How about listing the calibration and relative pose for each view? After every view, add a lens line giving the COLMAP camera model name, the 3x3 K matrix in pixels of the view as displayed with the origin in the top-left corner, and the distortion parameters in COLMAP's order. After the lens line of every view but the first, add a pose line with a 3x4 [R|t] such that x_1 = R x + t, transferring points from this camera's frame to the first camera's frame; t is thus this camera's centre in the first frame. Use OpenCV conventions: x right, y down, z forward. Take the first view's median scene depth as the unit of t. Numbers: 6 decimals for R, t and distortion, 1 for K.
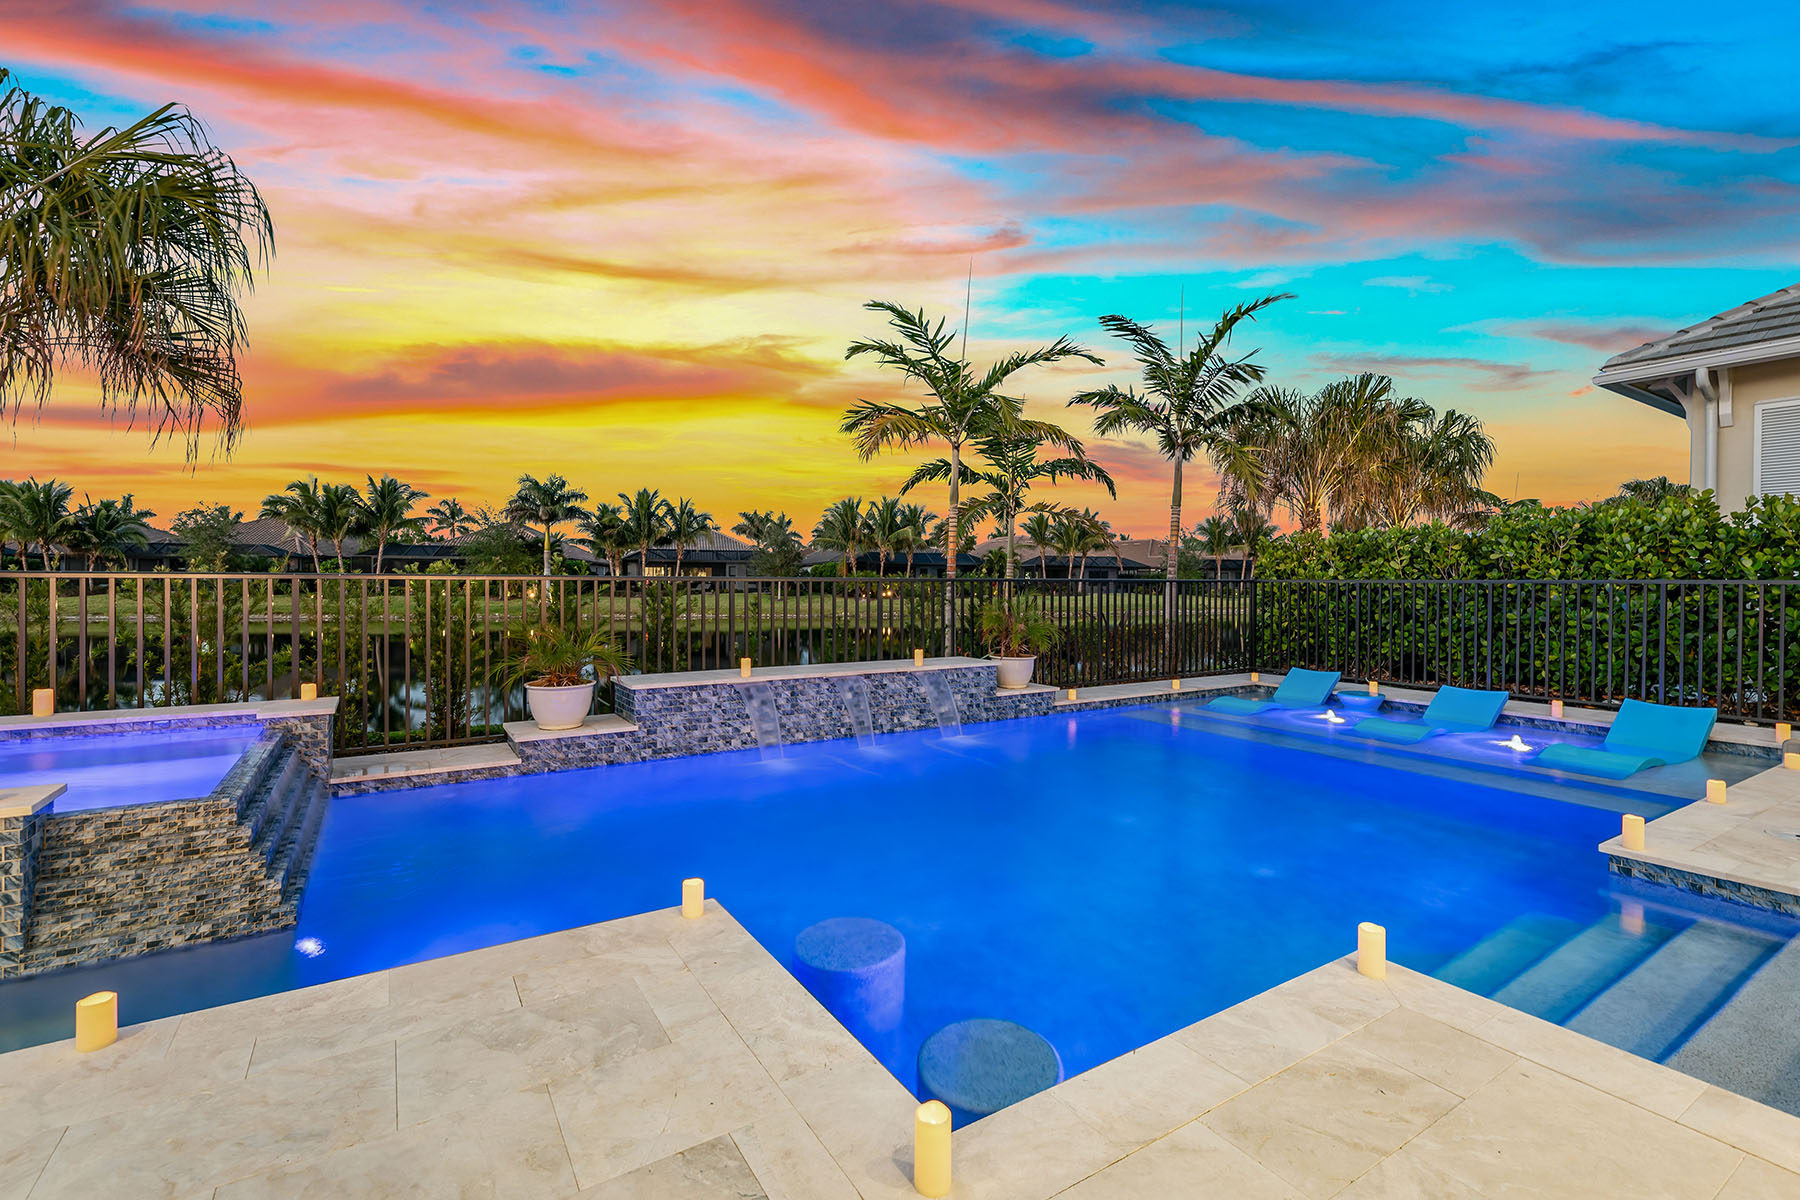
lens RADIAL K [[801.3, 0, 900.0], [0, 801.3, 600.0], [0, 0, 1]] dist [0.010148, -0.000393]
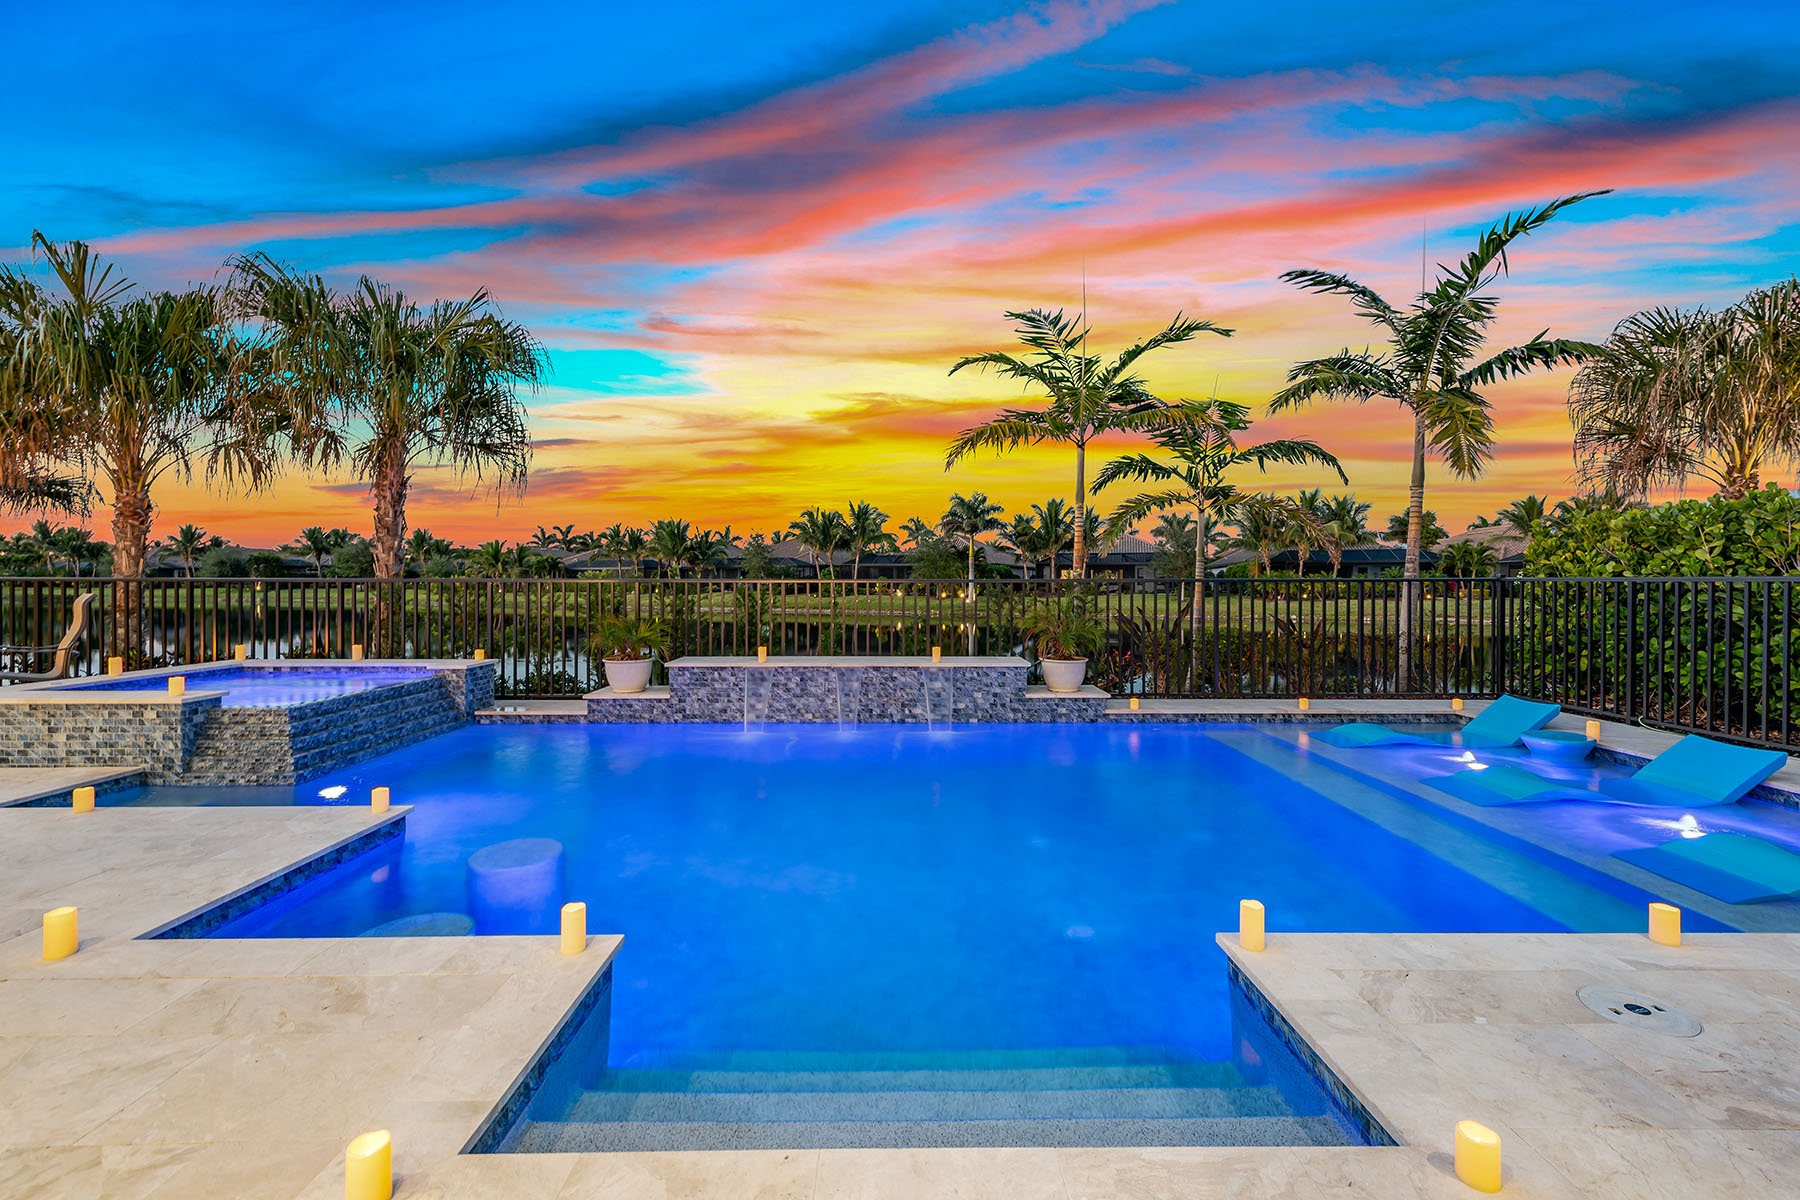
lens RADIAL K [[754.8, 0, 900.0], [0, 754.8, 600.0], [0, 0, 1]] dist [0.015184, -0.000610]
pose [[0.846938, 0.007805, -0.531635, 0.355374], [-0.008219, 0.999965, 0.001587, -0.000851], [0.531629, 0.003026, 0.846972, 0.091203]]
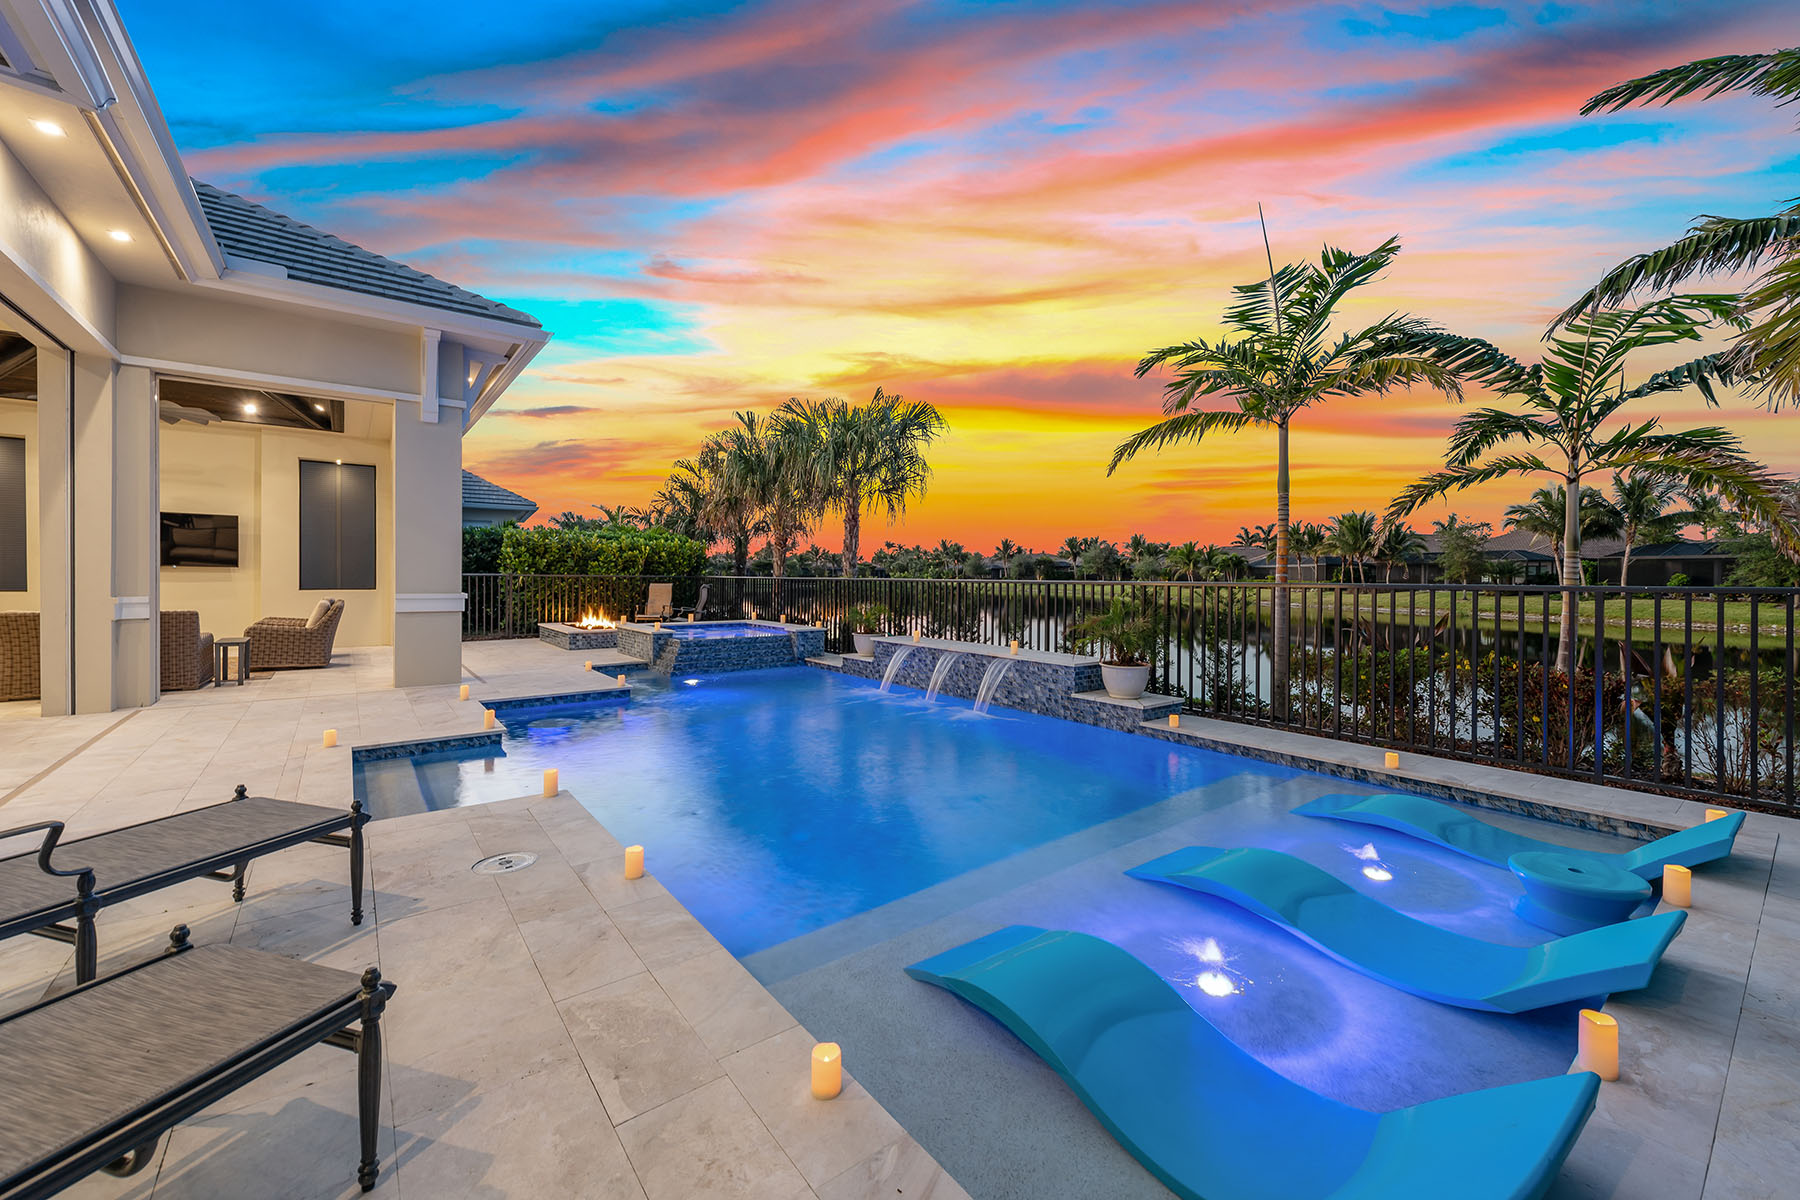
lens RADIAL K [[707.3, 0, 898.6], [0, 707.3, 582.0], [0, 0, 1]] dist [0.000519, 0.000073]
pose [[0.081498, 0.003609, -0.996667, 0.728065], [-0.029328, 0.999569, 0.001221, -0.014216], [0.996242, 0.029131, 0.081568, 0.515971]]
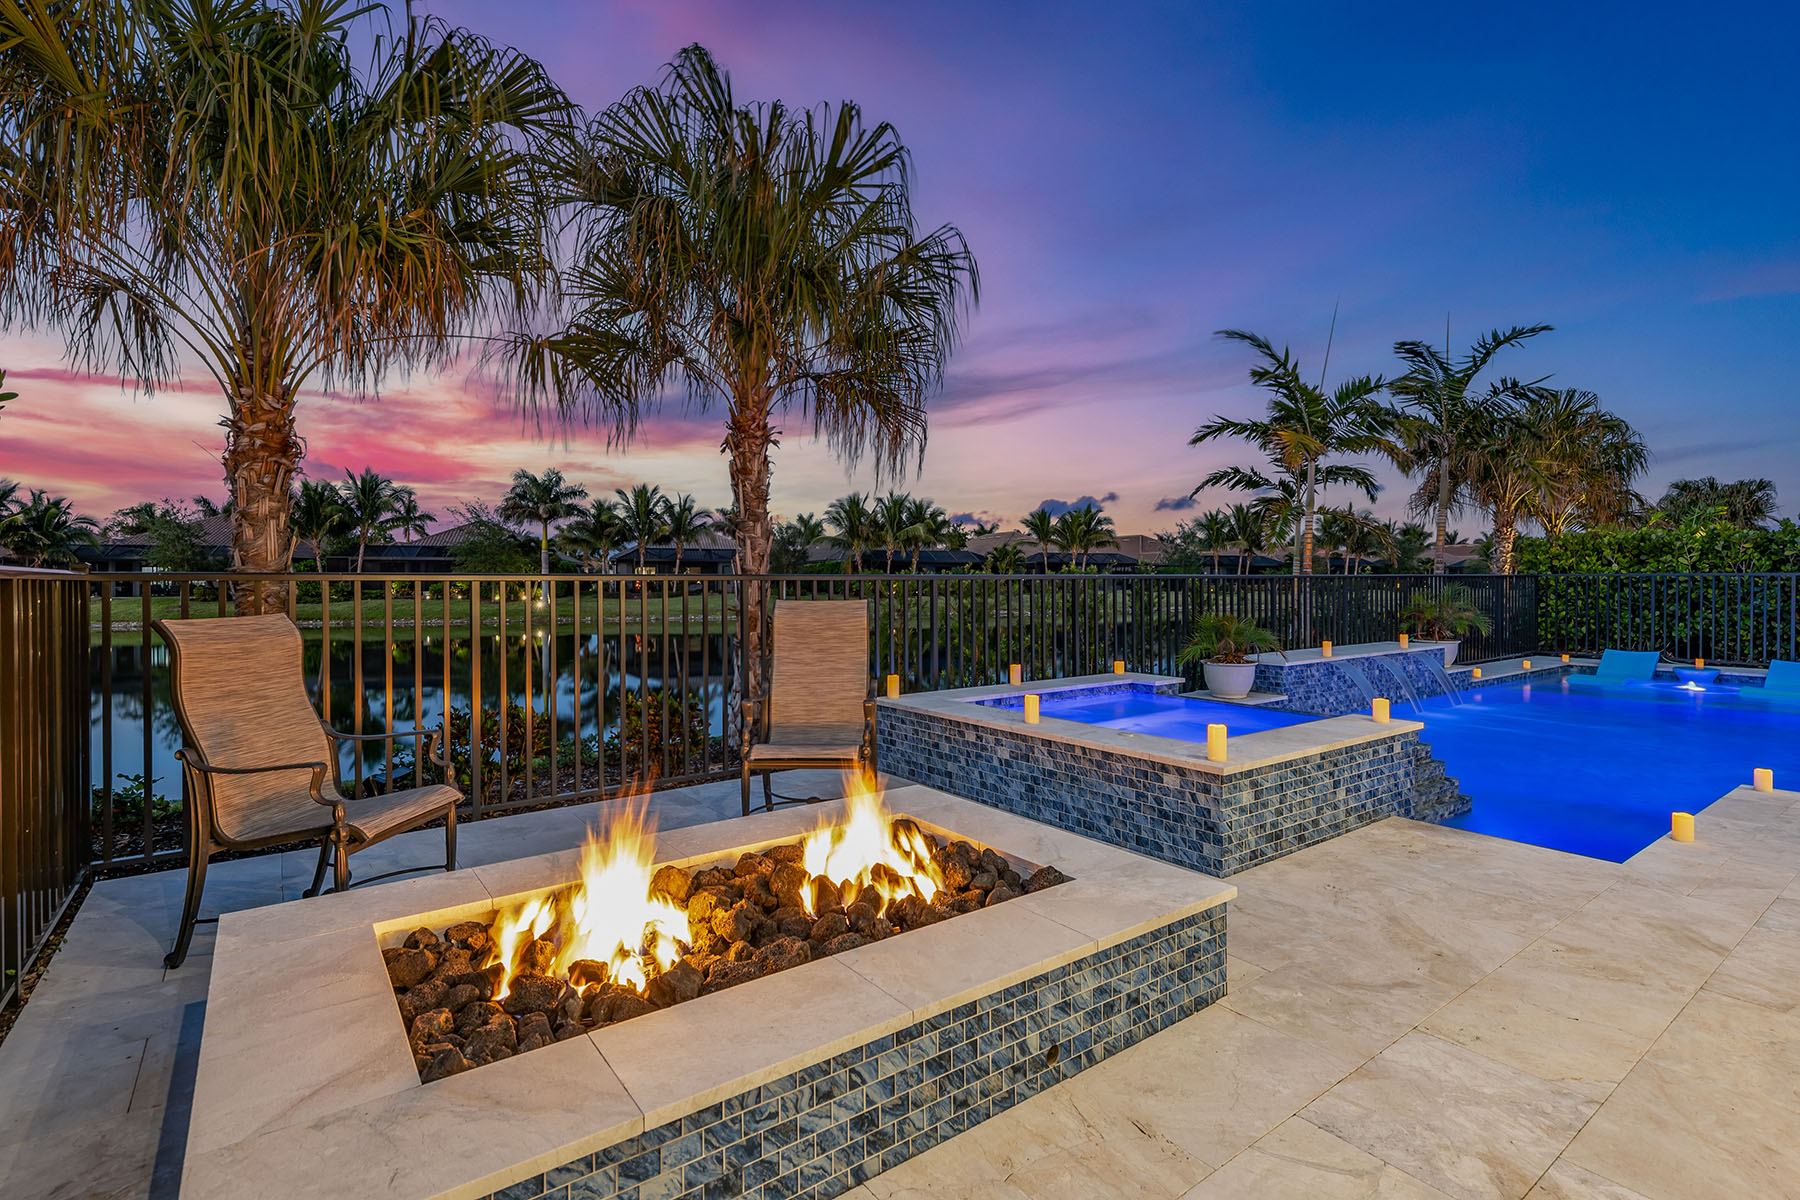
lens RADIAL K [[847.2, 0, 895.5], [0, 847.2, 581.5], [0, 0, 1]] dist [0.004181, 0.000436]
pose [[0.997852, -0.007627, 0.065061, -0.563943], [0.009044, 0.999728, -0.021511, 0.002840], [-0.064879, 0.022053, 0.997649, -0.150198]]
